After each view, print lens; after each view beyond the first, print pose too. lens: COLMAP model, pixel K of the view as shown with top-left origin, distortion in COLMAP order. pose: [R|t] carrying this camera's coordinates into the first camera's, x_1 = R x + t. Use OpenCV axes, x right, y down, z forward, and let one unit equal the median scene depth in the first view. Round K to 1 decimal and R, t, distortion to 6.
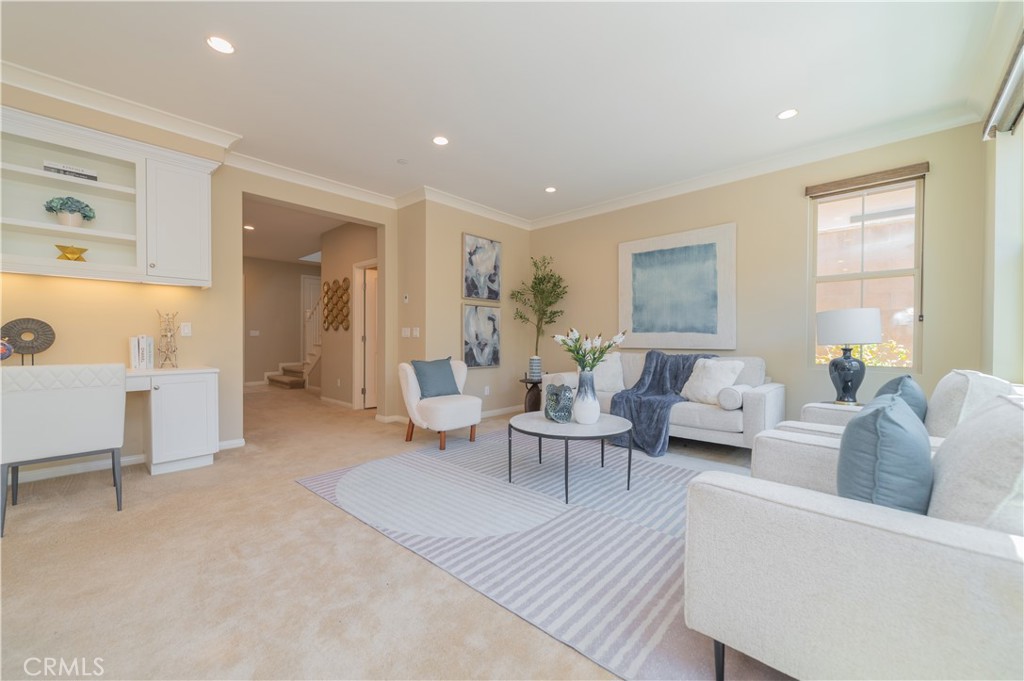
lens RADIAL K [[403.0, 0, 503.2], [0, 403.0, 340.3], [0, 0, 1]] dist [0.014547, -0.003954]
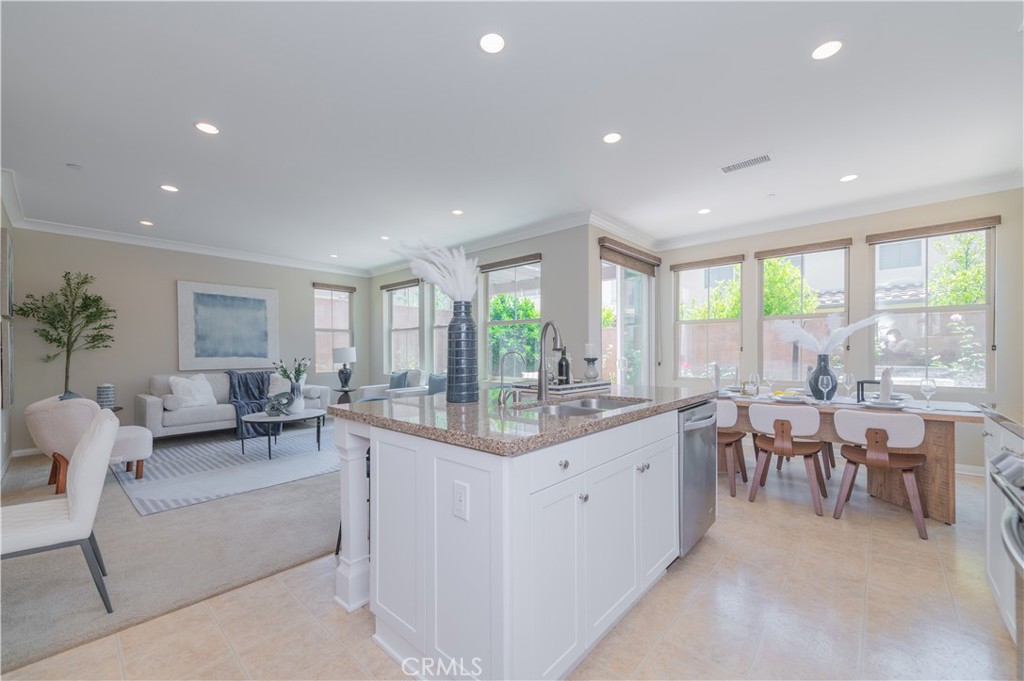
lens RADIAL K [[403.0, 0, 519.4], [0, 403.0, 353.8], [0, 0, 1]] dist [0.014547, -0.003954]
pose [[-0.033134, -0.008220, 0.999417, -1.066509], [0.007925, 0.999933, 0.008487, -0.036858], [-0.999420, 0.008202, -0.033066, 0.071125]]
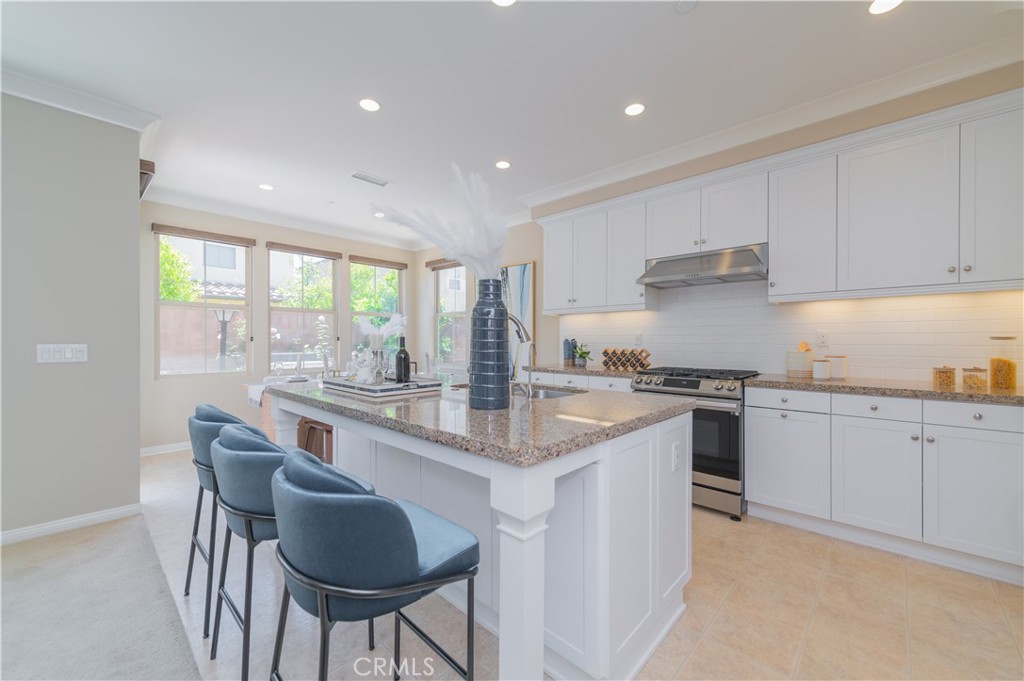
lens RADIAL K [[403.0, 0, 509.2], [0, 403.0, 335.0], [0, 0, 1]] dist [0.014547, -0.003954]
pose [[-0.999981, -0.004461, -0.004258, -0.587037], [-0.004428, 0.999961, -0.007683, -0.040971], [0.004292, -0.007664, -0.999961, 0.511502]]
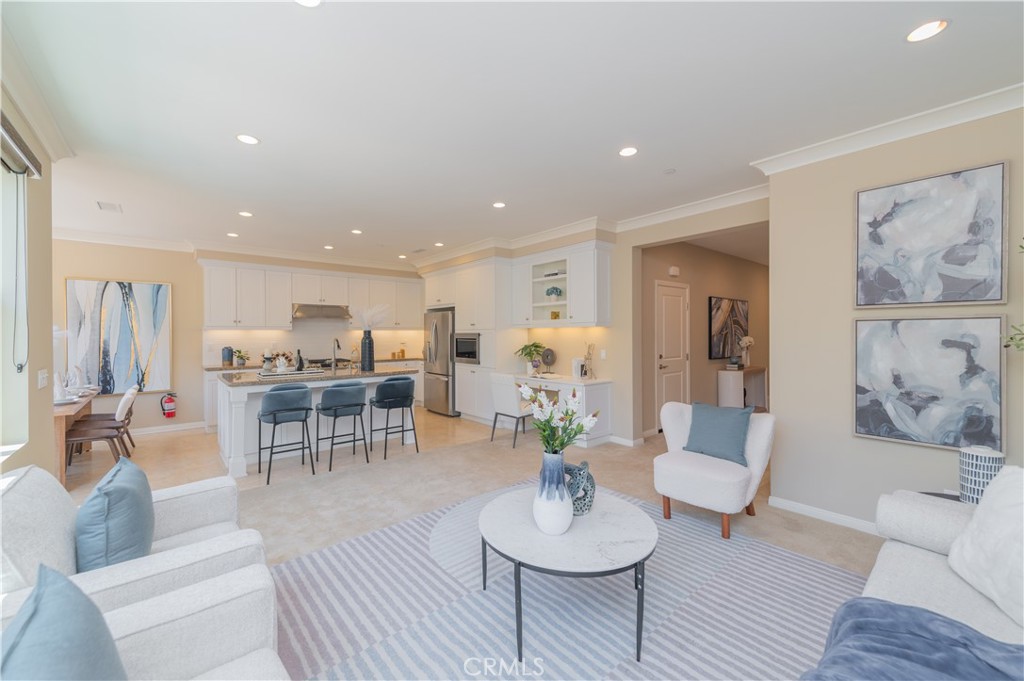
lens RADIAL K [[403.0, 0, 511.5], [0, 403.0, 336.5], [0, 0, 1]] dist [0.014547, -0.003954]
pose [[-0.104206, 0.001609, -0.994554, 0.603609], [0.000618, 0.999999, 0.001553, -0.079377], [0.994556, -0.000453, -0.104207, 0.689582]]
